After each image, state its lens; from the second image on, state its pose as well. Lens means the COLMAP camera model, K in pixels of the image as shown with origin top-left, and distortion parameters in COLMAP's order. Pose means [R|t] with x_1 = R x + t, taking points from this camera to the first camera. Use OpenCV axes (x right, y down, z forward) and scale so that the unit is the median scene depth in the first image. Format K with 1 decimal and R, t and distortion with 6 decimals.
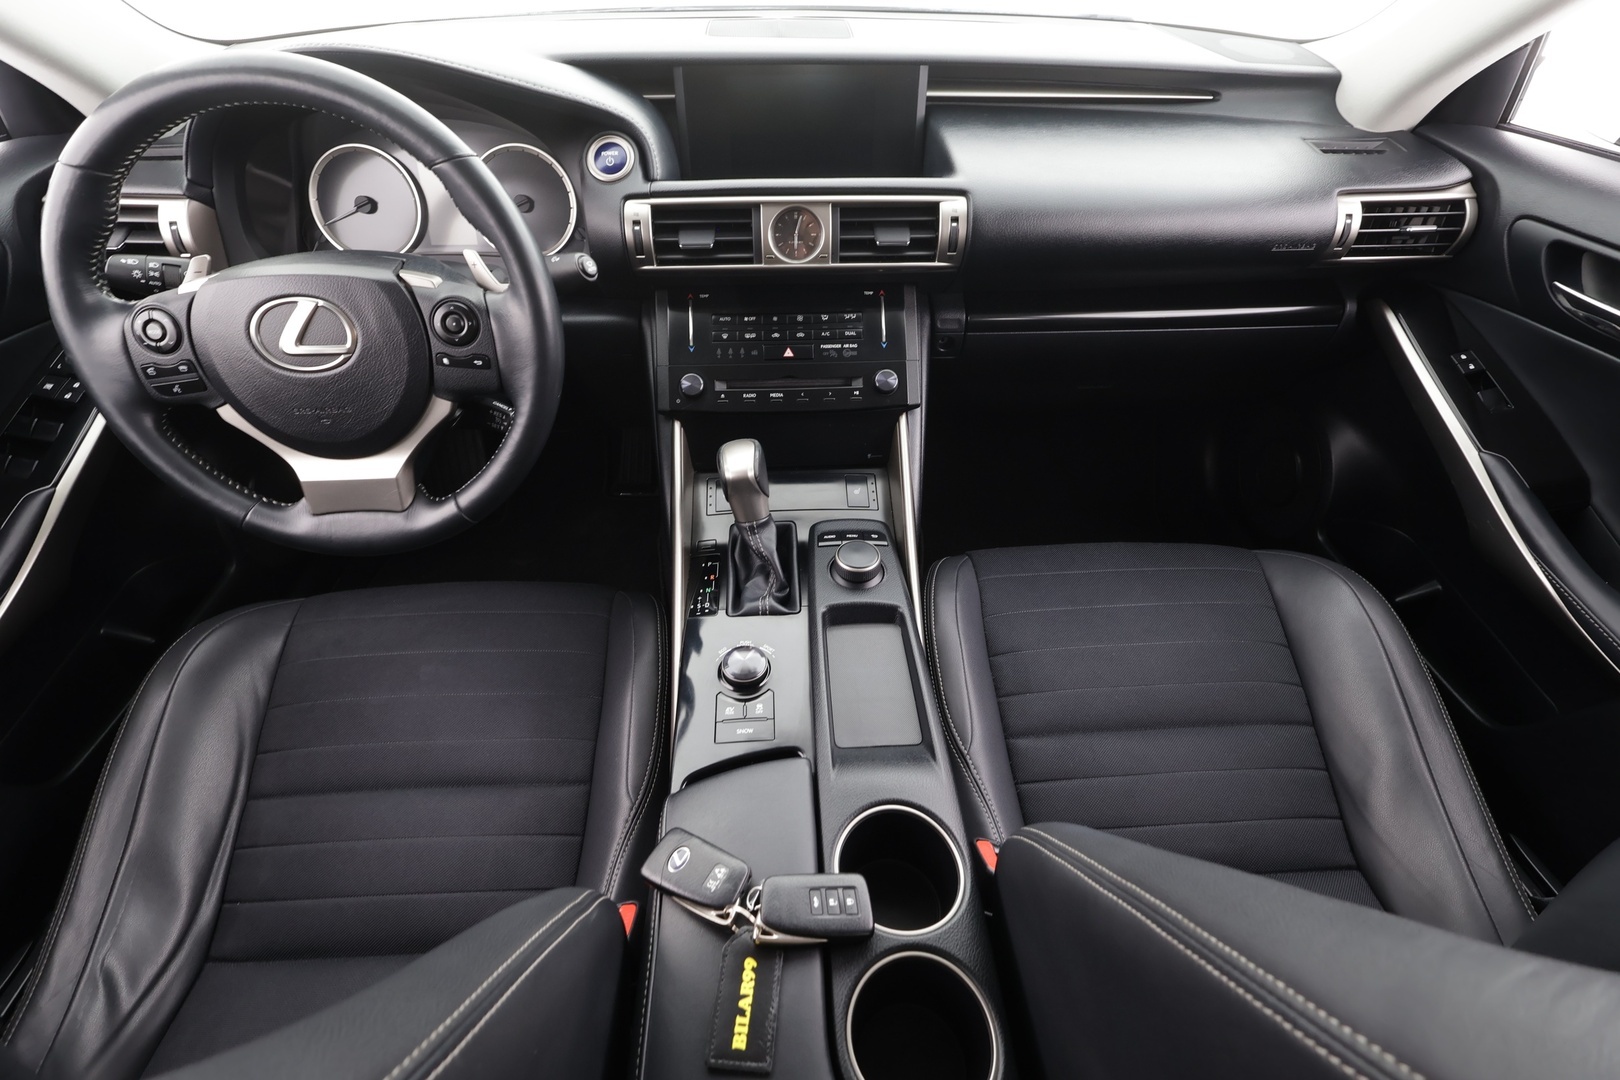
lens RADIAL K [[771.7, 0, 799.3], [0, 771.7, 543.6], [0, 0, 1]] dist [0.000285, 0.000192]
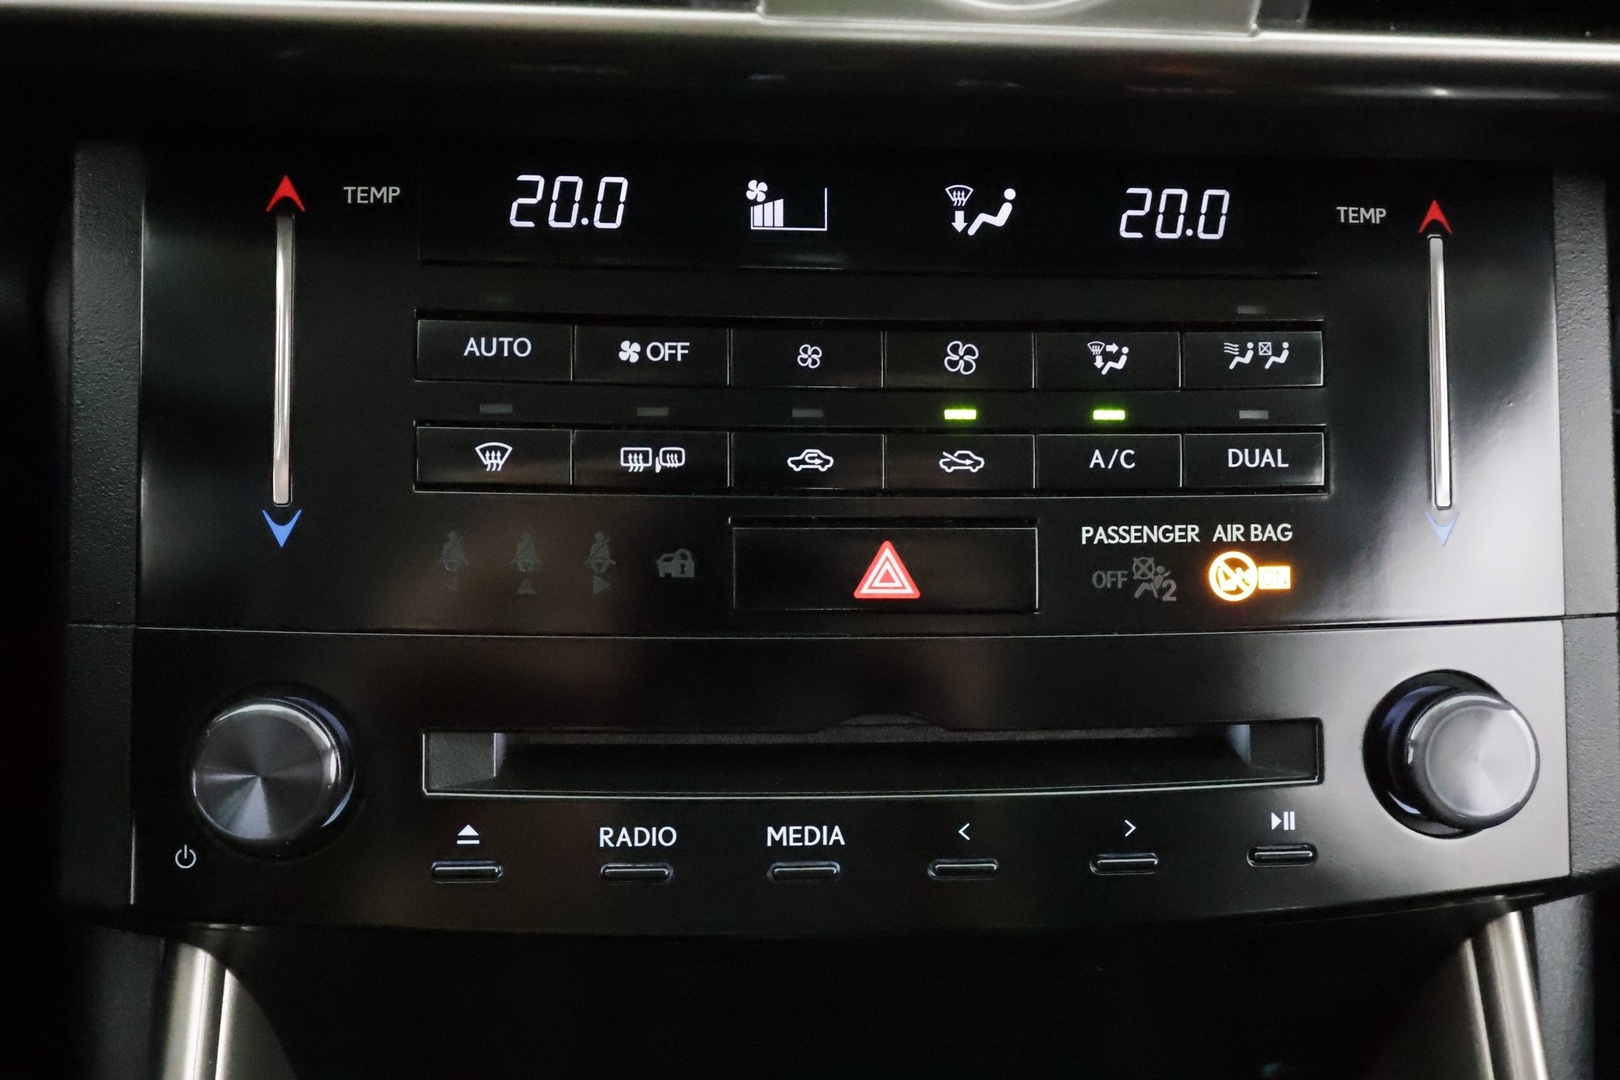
lens RADIAL K [[1307.7, 0, 809.3], [0, 1307.7, 536.8], [0, 0, 1]] dist [0.006624, 0.024757]
pose [[0.998711, 0.031984, 0.039402, -0.045068], [-0.033042, 0.999103, 0.026492, -0.286439], [-0.038520, -0.027759, 0.998872, 0.794971]]
